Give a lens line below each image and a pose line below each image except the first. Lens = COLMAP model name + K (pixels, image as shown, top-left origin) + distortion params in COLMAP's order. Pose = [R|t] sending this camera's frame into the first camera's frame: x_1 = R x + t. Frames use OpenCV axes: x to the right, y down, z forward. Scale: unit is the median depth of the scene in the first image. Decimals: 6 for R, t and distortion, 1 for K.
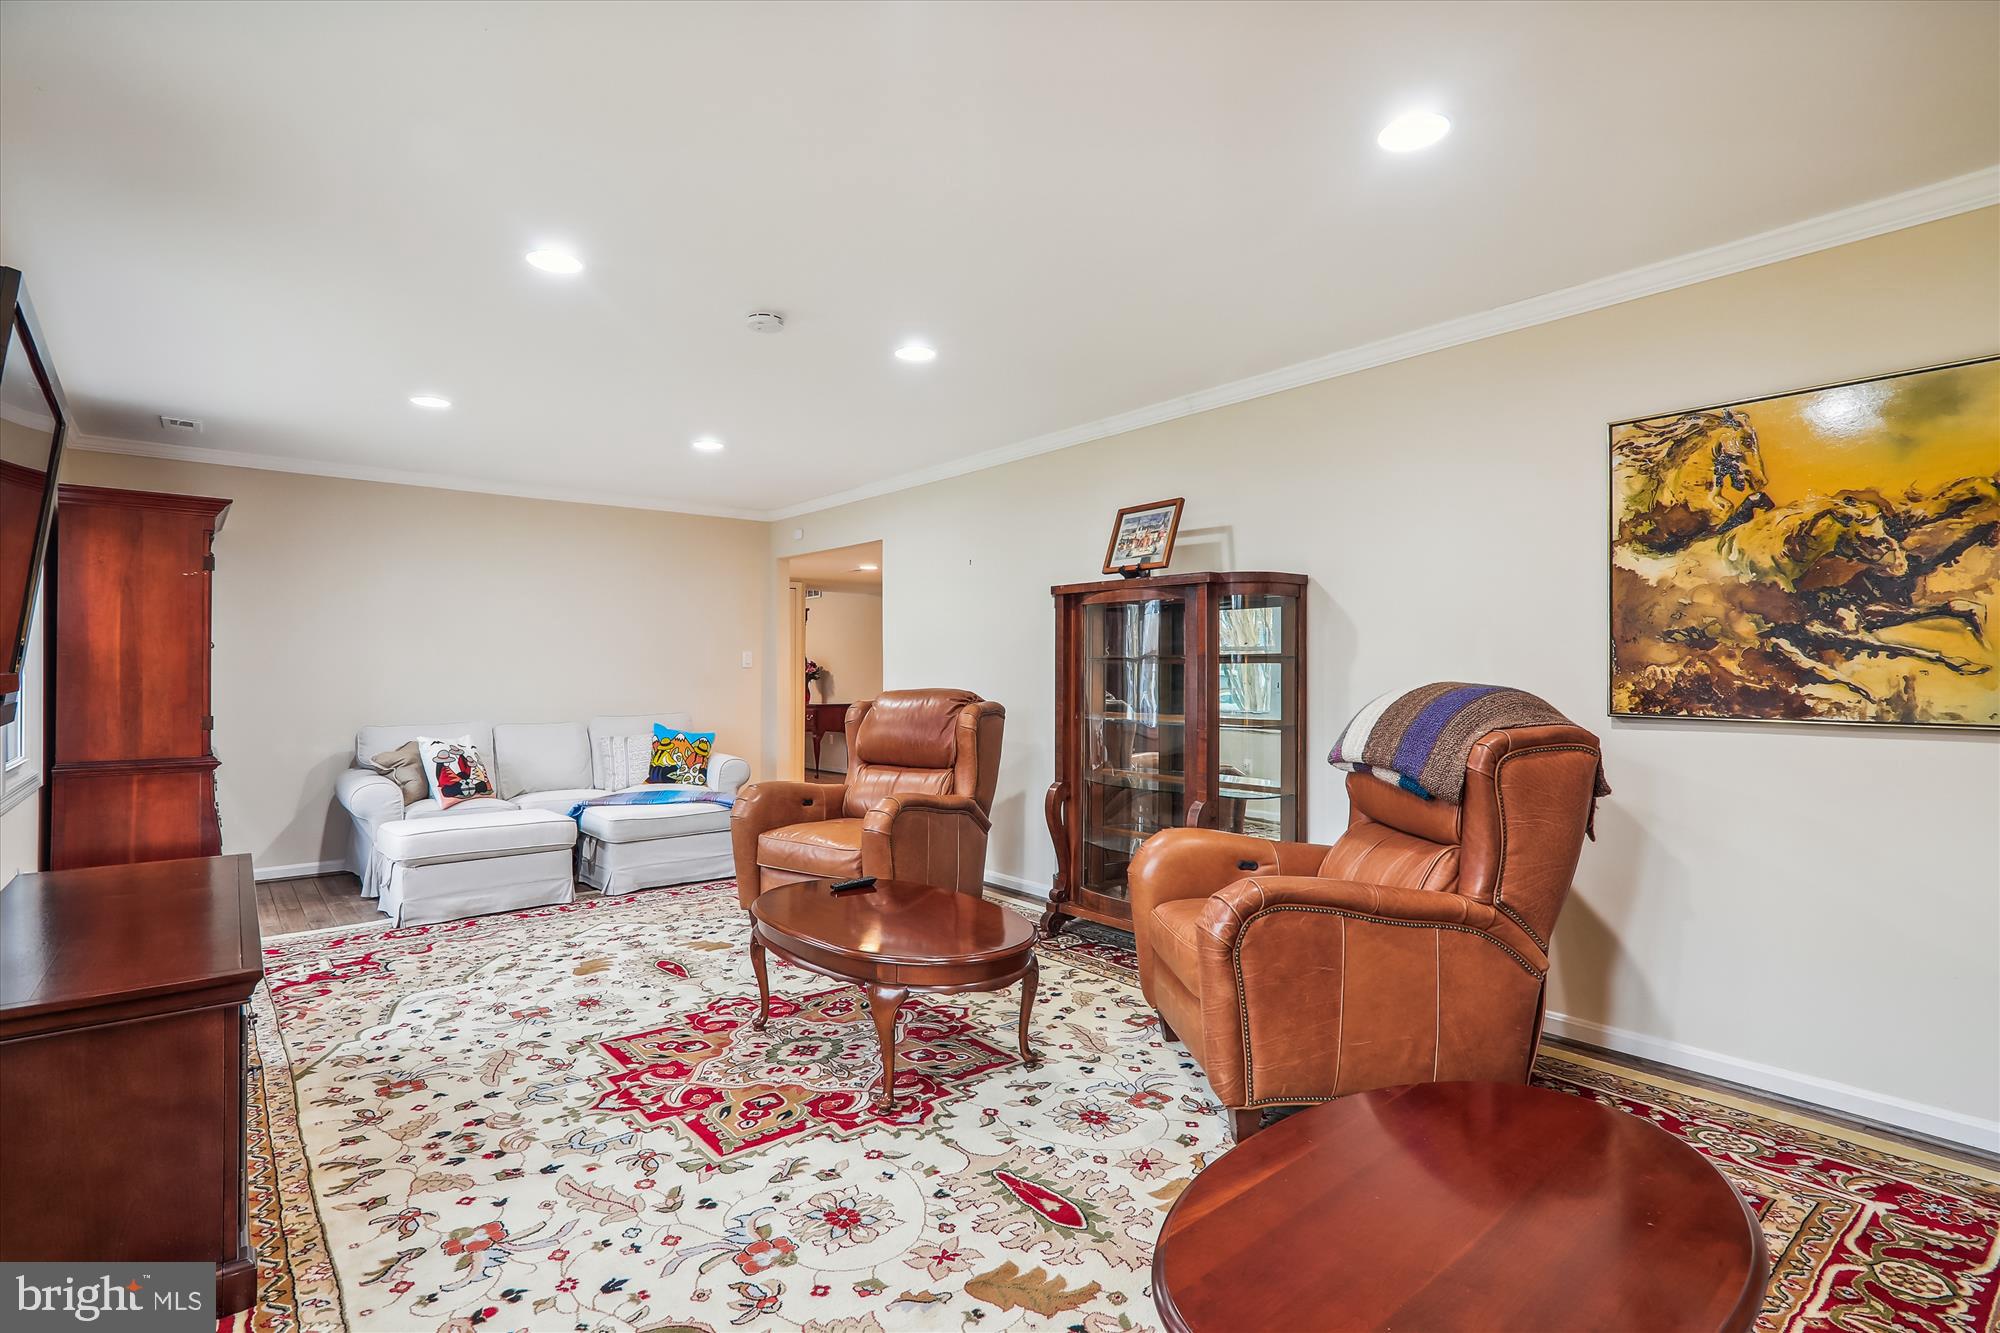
lens RADIAL K [[982.2, 0, 1002.9], [0, 982.2, 668.4], [0, 0, 1]] dist [0.004209, -0.000274]
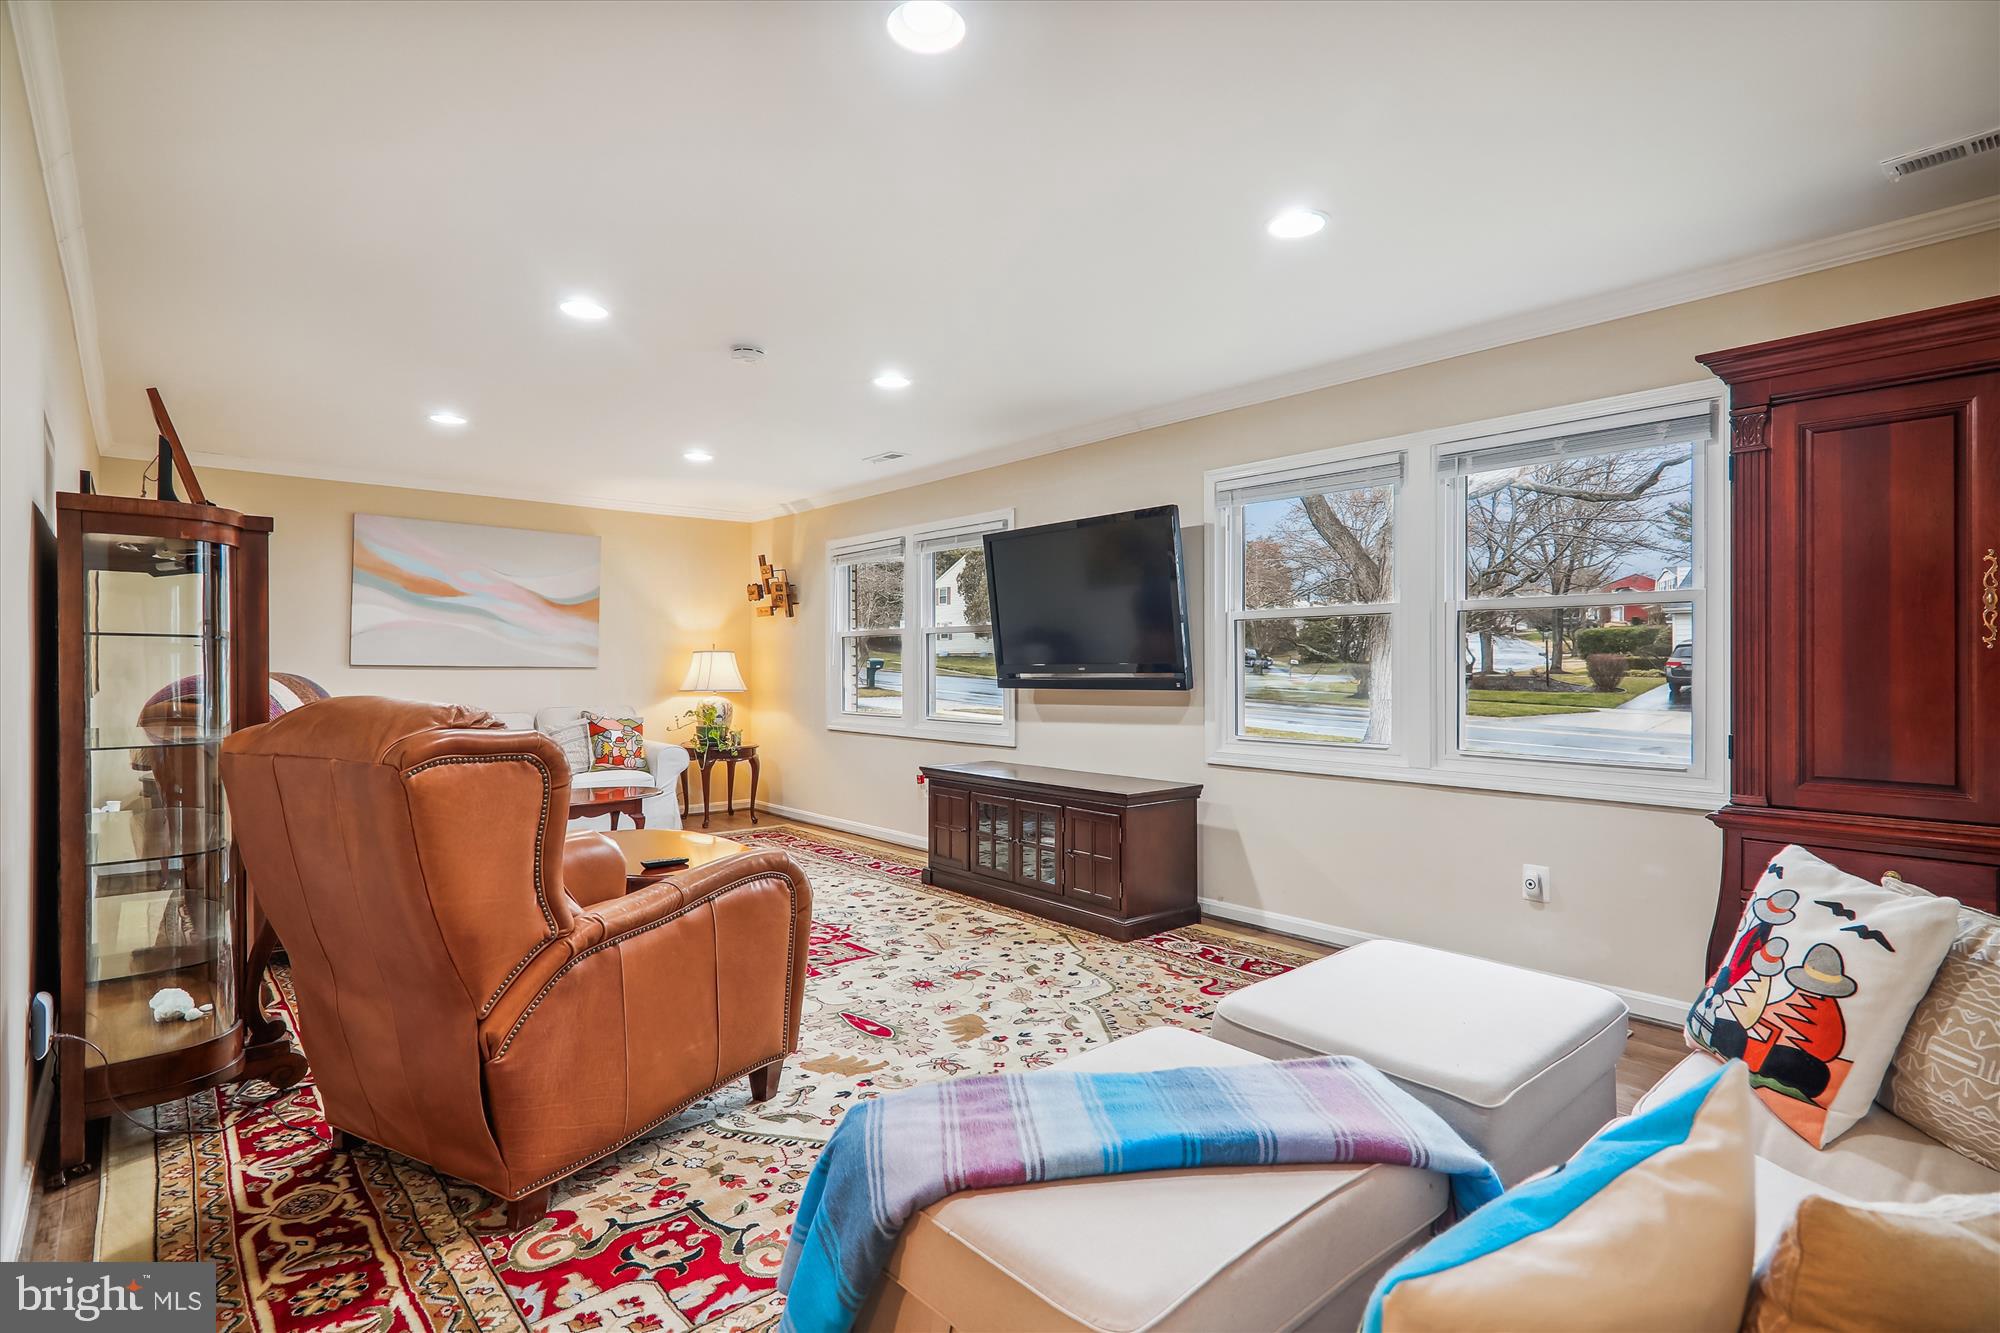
lens RADIAL K [[982.2, 0, 996.5], [0, 982.2, 666.1], [0, 0, 1]] dist [0.004209, -0.000274]
pose [[-0.999628, 0.000408, -0.027282, -0.520816], [0.000522, 0.999991, -0.004179, 0.014754], [0.027280, -0.004192, -0.999619, 2.245280]]
